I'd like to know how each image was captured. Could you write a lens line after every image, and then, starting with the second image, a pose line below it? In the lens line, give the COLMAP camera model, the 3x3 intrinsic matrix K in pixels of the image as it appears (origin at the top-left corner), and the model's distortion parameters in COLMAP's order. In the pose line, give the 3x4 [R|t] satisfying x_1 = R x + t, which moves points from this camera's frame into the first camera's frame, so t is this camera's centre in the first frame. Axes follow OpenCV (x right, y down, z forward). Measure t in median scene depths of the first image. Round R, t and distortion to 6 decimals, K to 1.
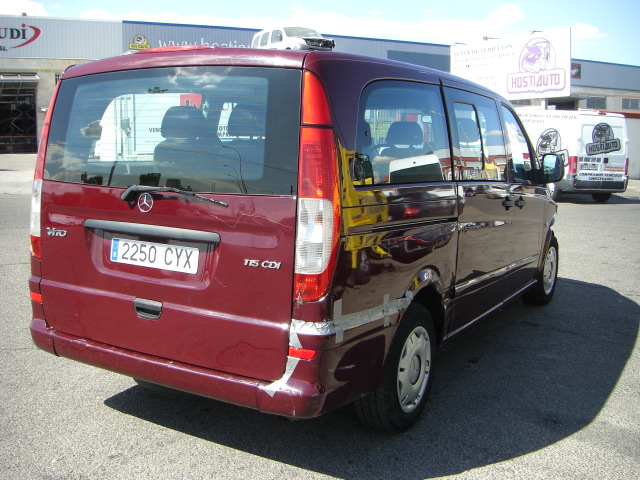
lens RADIAL K [[727.9, 0, 321.5], [0, 727.9, 246.4], [0, 0, 1]] dist [-0.156858, 0.000000]
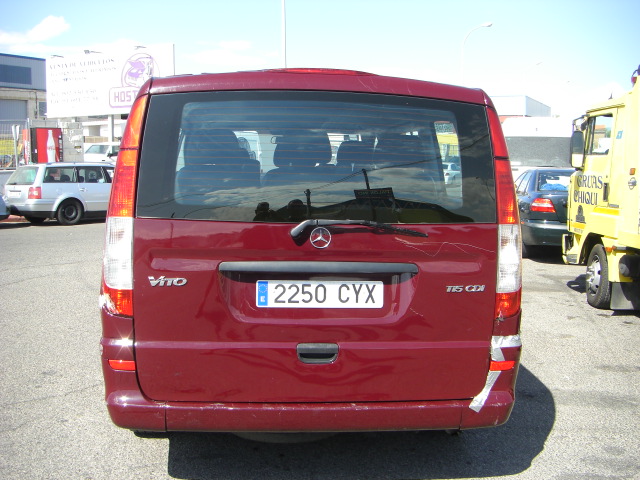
lens RADIAL K [[727.9, 0, 319.8], [0, 727.9, 235.7], [0, 0, 1]] dist [-0.156858, 0.000000]
pose [[0.817897, -0.065427, 0.571633, -0.753581], [0.083505, 0.996493, -0.005426, -0.057003], [-0.569273, 0.052172, 0.820492, 0.229770]]
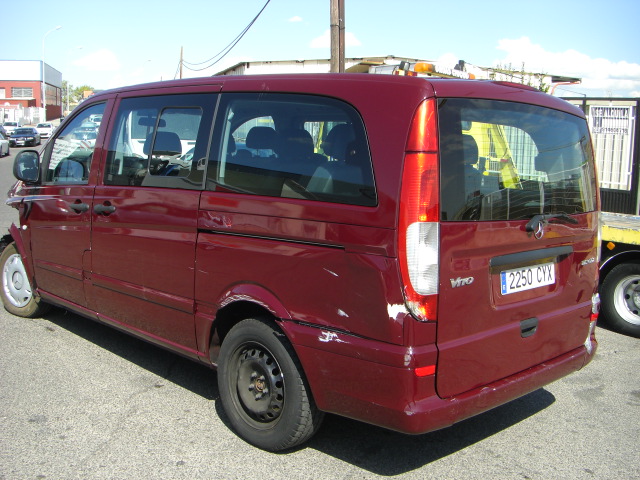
lens RADIAL K [[727.9, 0, 319.4], [0, 727.9, 236.7], [0, 0, 1]] dist [-0.156858, 0.000000]
pose [[0.268700, -0.134905, 0.953730, -1.342504], [0.113153, 0.987709, 0.107832, -0.201966], [-0.956555, 0.078943, 0.280662, 0.982677]]
